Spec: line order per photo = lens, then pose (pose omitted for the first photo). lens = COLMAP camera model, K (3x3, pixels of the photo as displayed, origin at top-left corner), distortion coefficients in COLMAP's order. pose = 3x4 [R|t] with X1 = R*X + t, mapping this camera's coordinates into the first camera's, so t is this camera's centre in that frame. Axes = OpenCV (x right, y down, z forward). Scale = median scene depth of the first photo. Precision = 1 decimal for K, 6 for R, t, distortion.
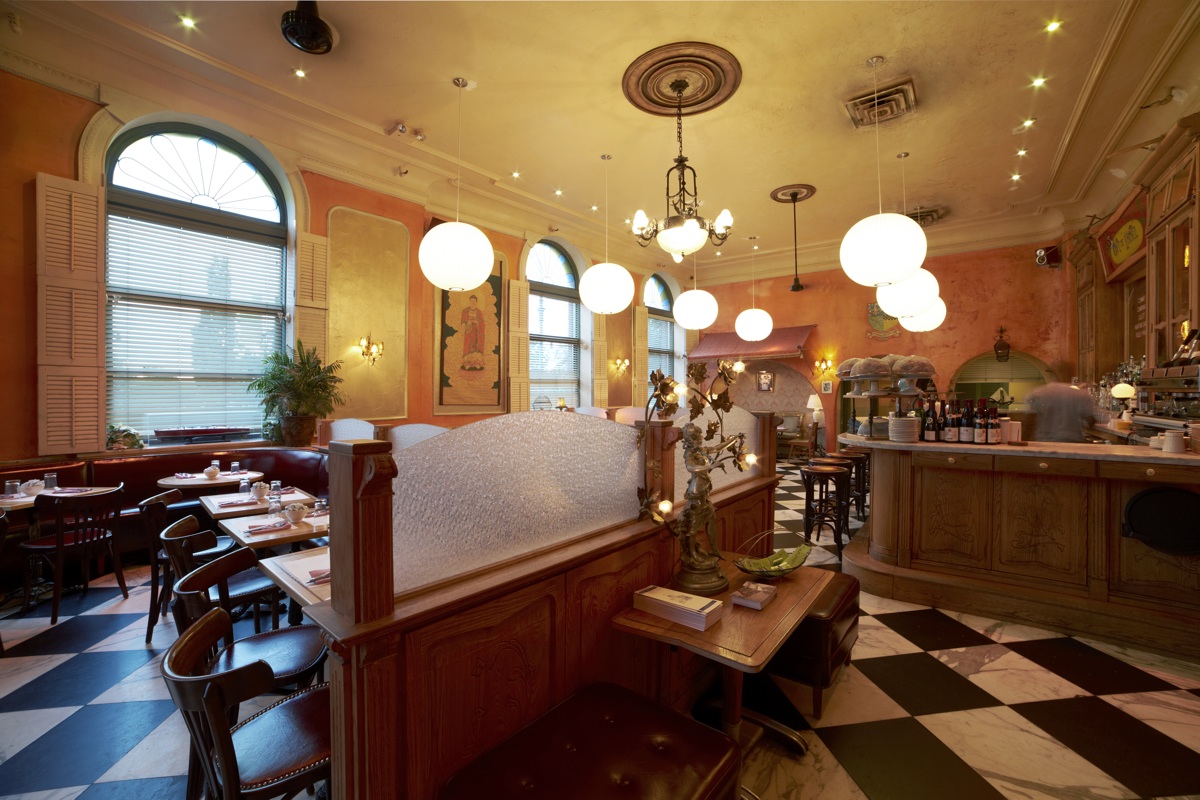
lens RADIAL K [[482.8, 0, 600.0], [0, 482.8, 400.0], [0, 0, 1]] dist [-0.055861, 0.018229]
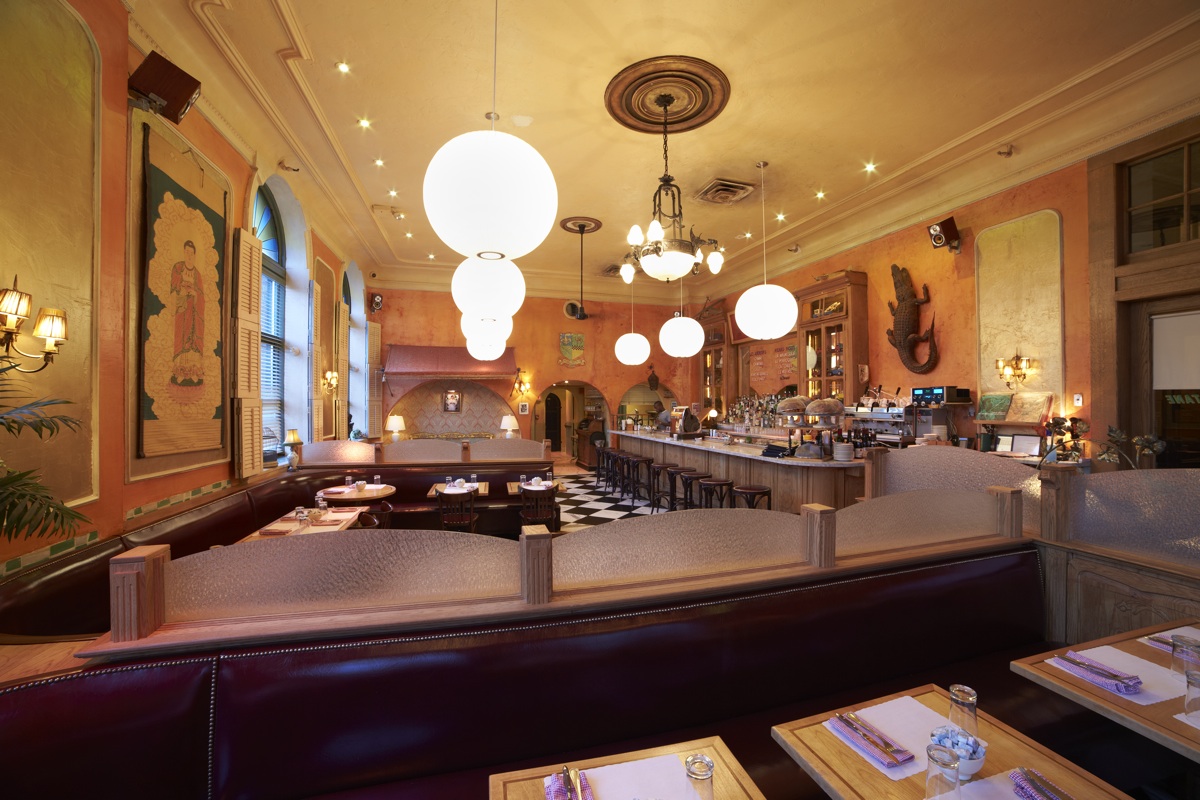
lens RADIAL K [[482.8, 0, 600.0], [0, 482.8, 400.0], [0, 0, 1]] dist [-0.055861, 0.018229]
pose [[0.600671, 0.009629, 0.799438, -0.379941], [0.012948, 0.999679, -0.021770, -0.028107], [-0.799392, 0.023428, 0.600353, 0.329590]]
